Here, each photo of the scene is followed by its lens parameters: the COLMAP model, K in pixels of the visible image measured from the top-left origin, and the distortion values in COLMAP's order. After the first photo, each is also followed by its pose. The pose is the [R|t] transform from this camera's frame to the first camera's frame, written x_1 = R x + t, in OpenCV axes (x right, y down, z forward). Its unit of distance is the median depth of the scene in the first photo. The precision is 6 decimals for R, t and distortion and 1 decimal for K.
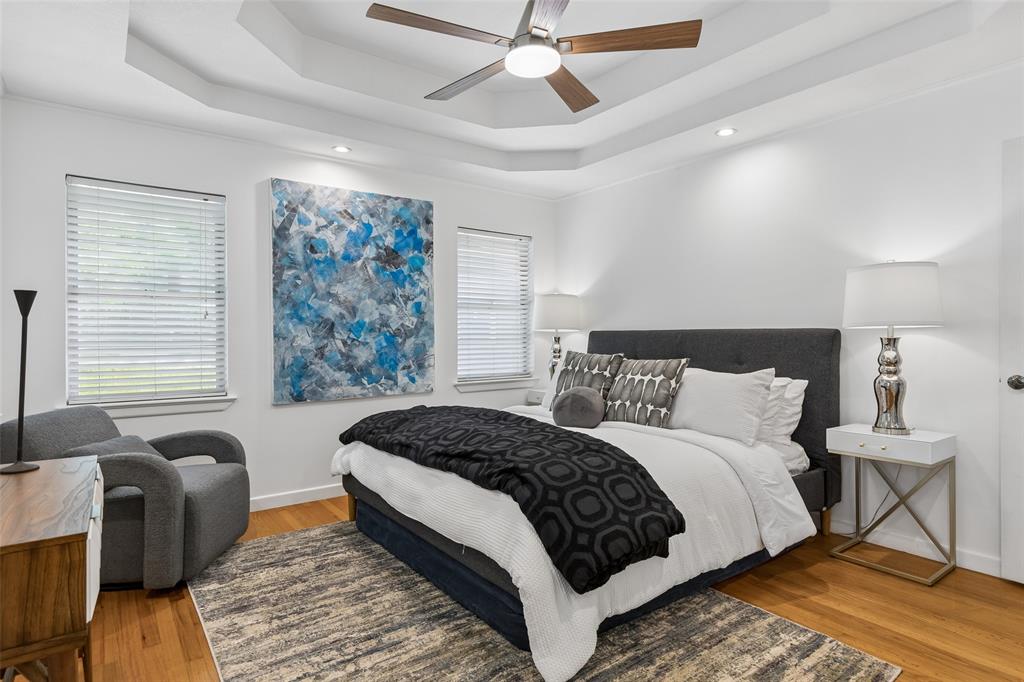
lens RADIAL K [[556.0, 0, 509.2], [0, 556.0, 338.0], [0, 0, 1]] dist [0.003787, -0.000349]
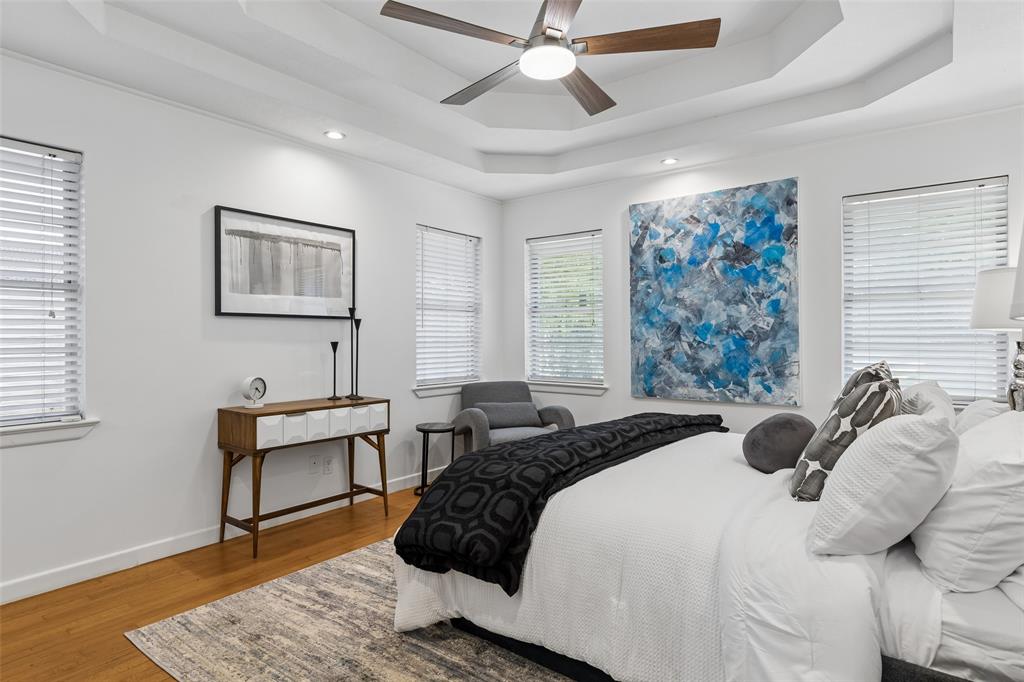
lens RADIAL K [[556.0, 0, 509.2], [0, 556.0, 338.0], [0, 0, 1]] dist [0.003787, -0.000349]
pose [[0.276149, 0.007738, -0.961084, 0.589017], [0.001782, 0.999962, 0.008563, -0.013964], [0.961113, -0.004078, 0.276125, 0.388479]]
